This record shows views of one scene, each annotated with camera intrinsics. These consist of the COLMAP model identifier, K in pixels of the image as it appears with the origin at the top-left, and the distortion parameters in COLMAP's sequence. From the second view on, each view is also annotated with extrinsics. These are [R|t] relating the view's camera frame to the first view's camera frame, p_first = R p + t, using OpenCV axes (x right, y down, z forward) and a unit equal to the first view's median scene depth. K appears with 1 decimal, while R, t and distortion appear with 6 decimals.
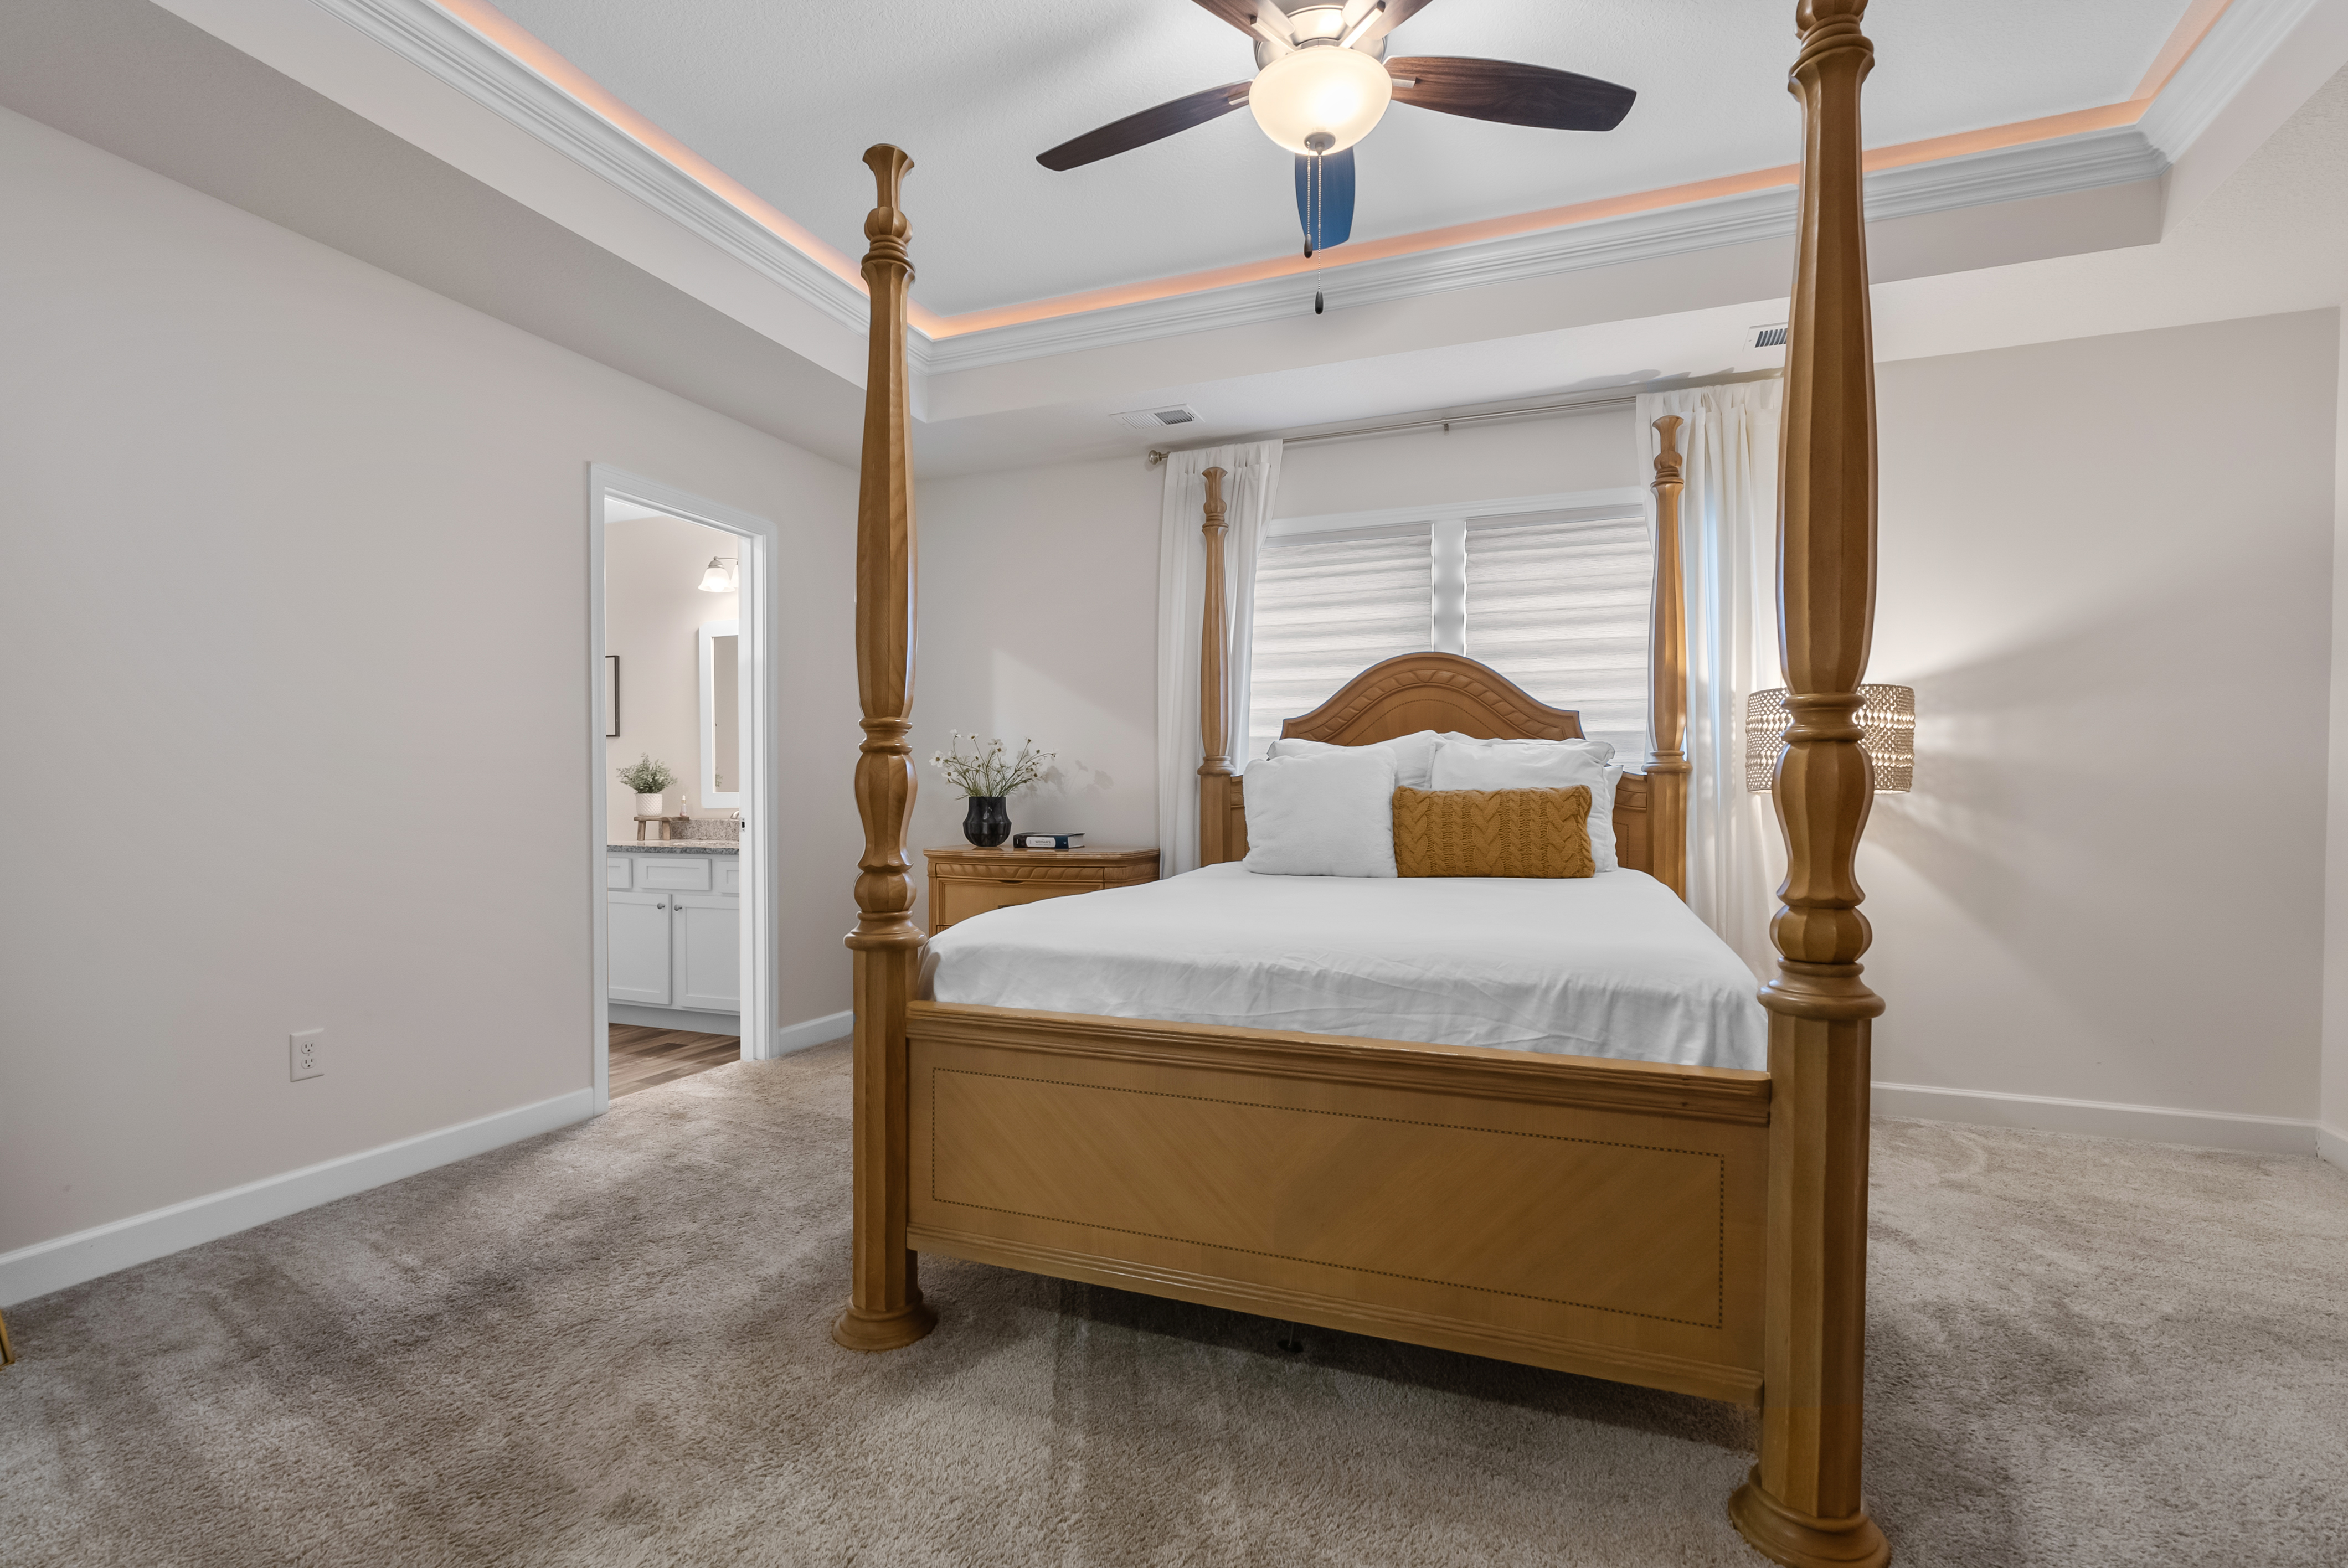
lens RADIAL K [[1058.1, 0, 1163.4], [0, 1058.1, 797.4], [0, 0, 1]] dist [-0.012849, 0.004674]
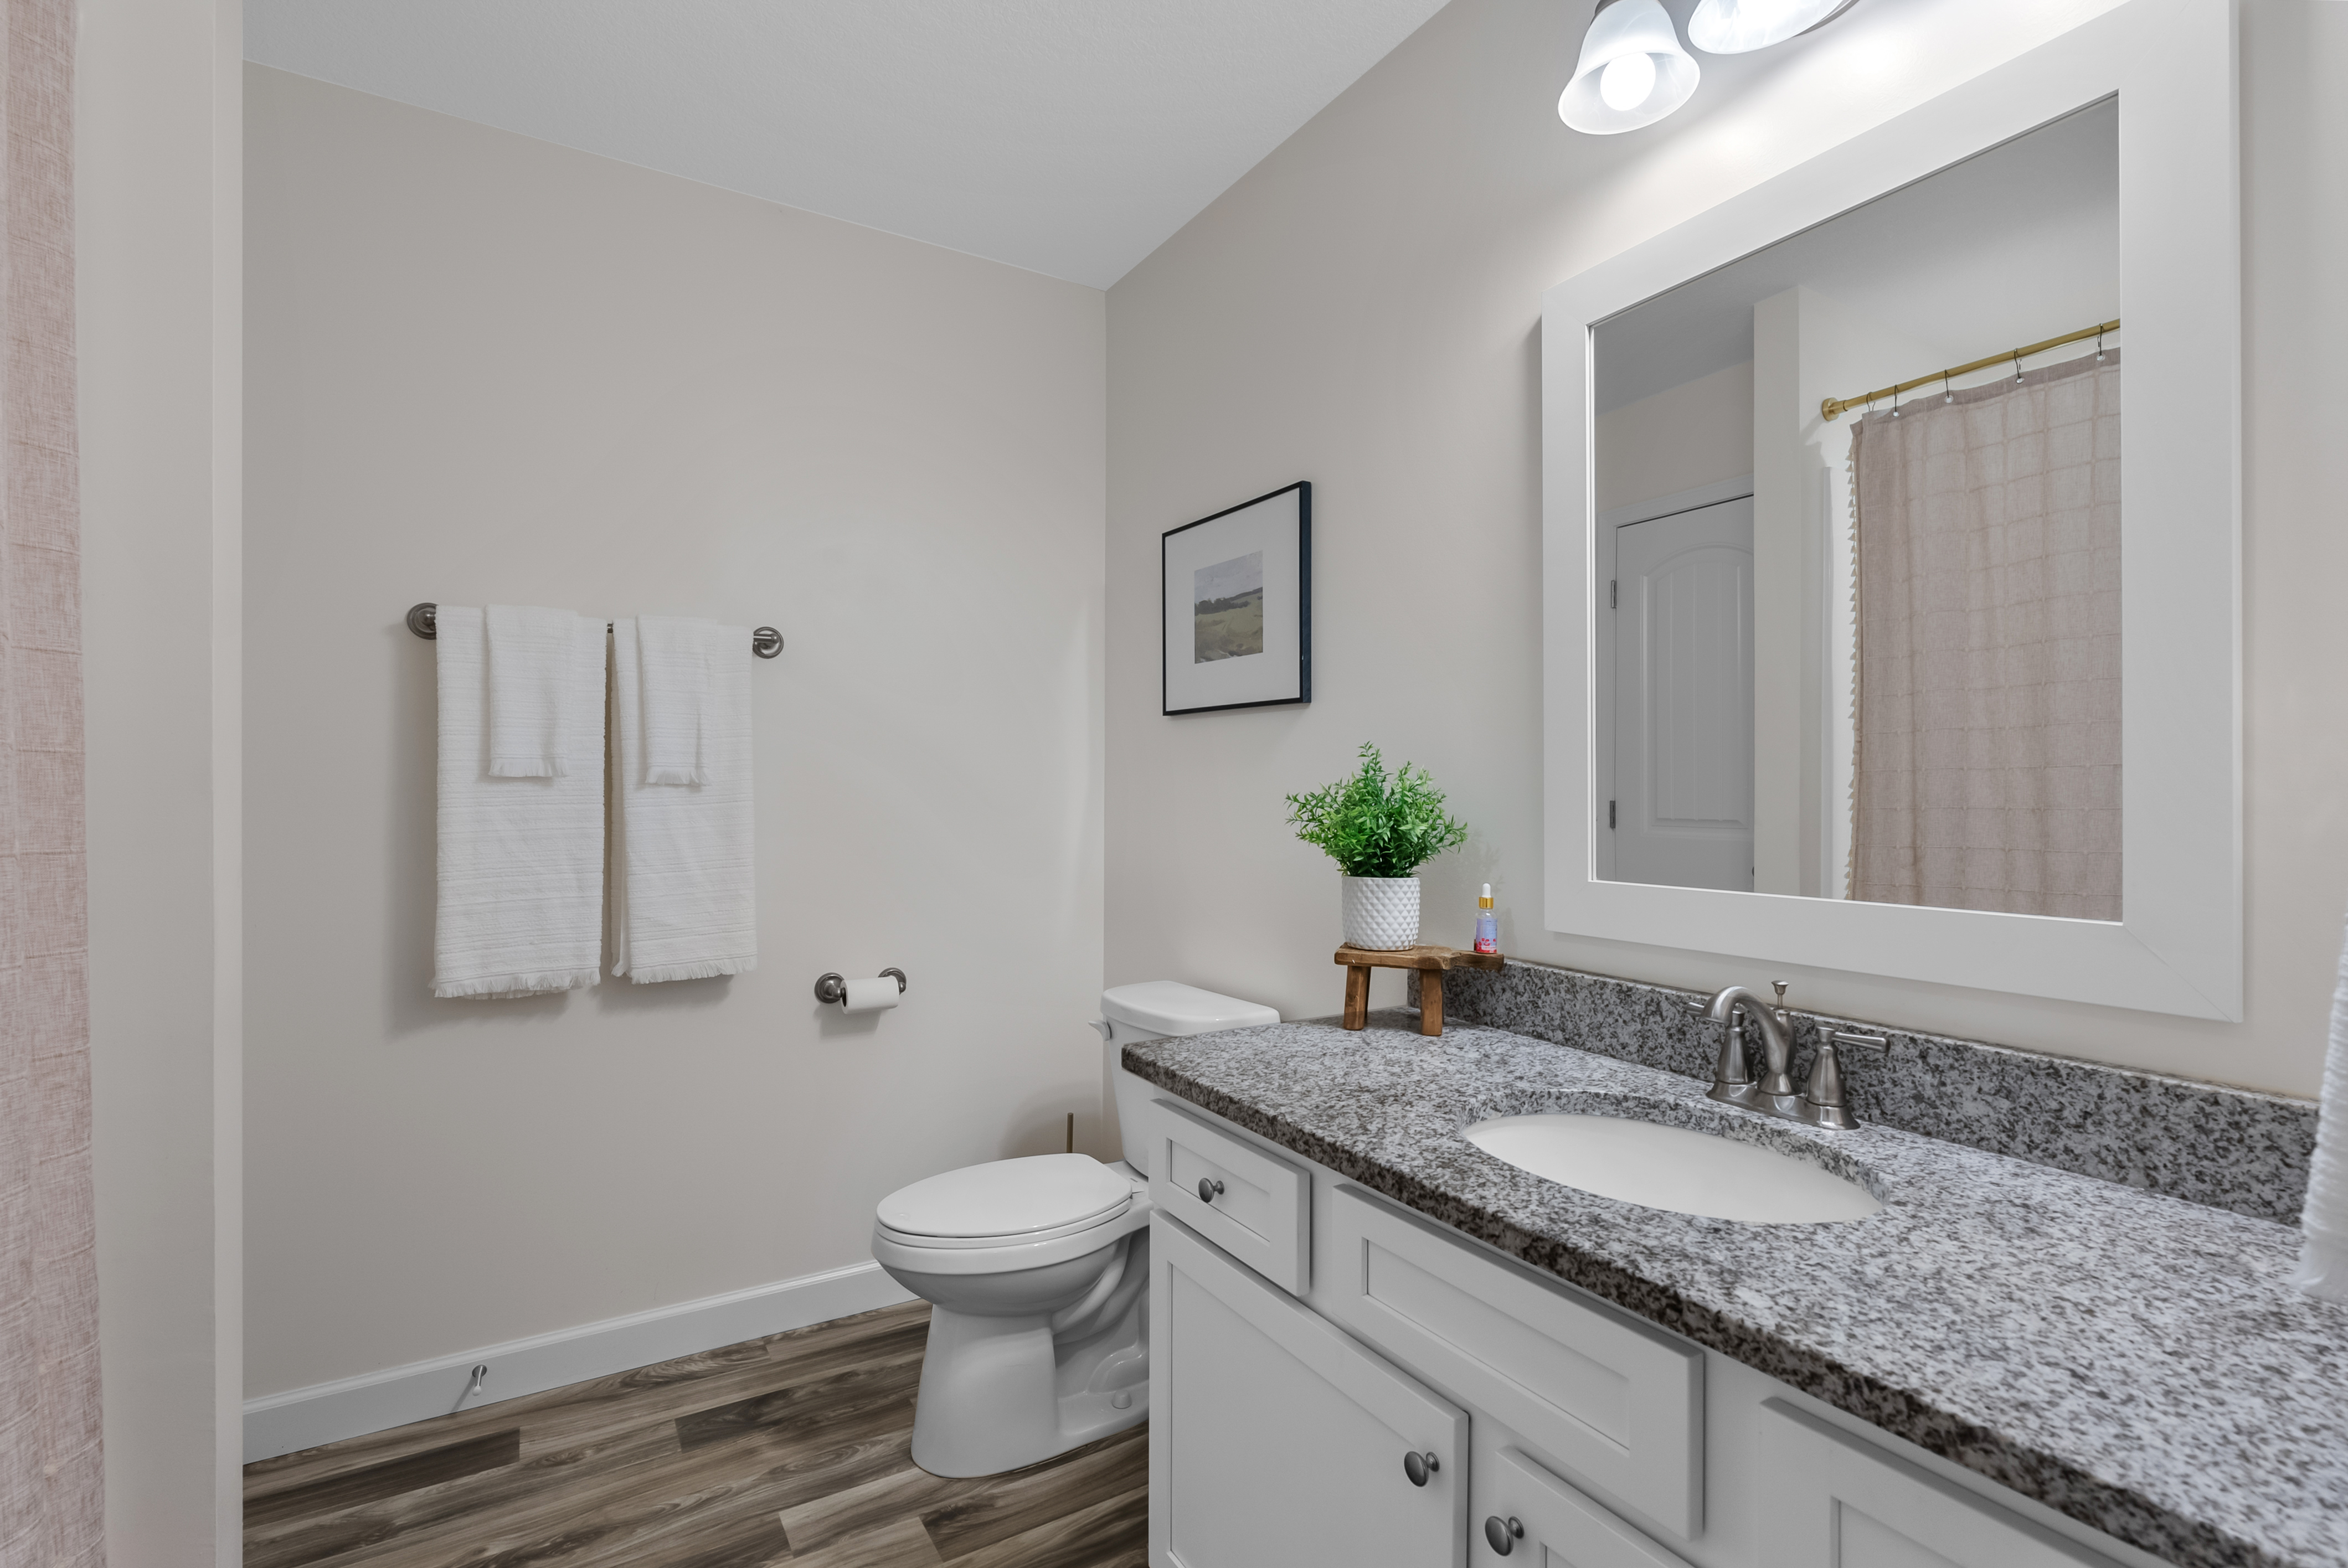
lens RADIAL K [[1058.1, 0, 1169.1], [0, 1058.1, 782.3], [0, 0, 1]] dist [-0.012849, 0.004674]
pose [[0.790543, 0.004219, -0.612392, -0.348068], [-0.007651, 0.999966, -0.002987, -0.029639], [0.612359, 0.007047, 0.790548, 0.719495]]
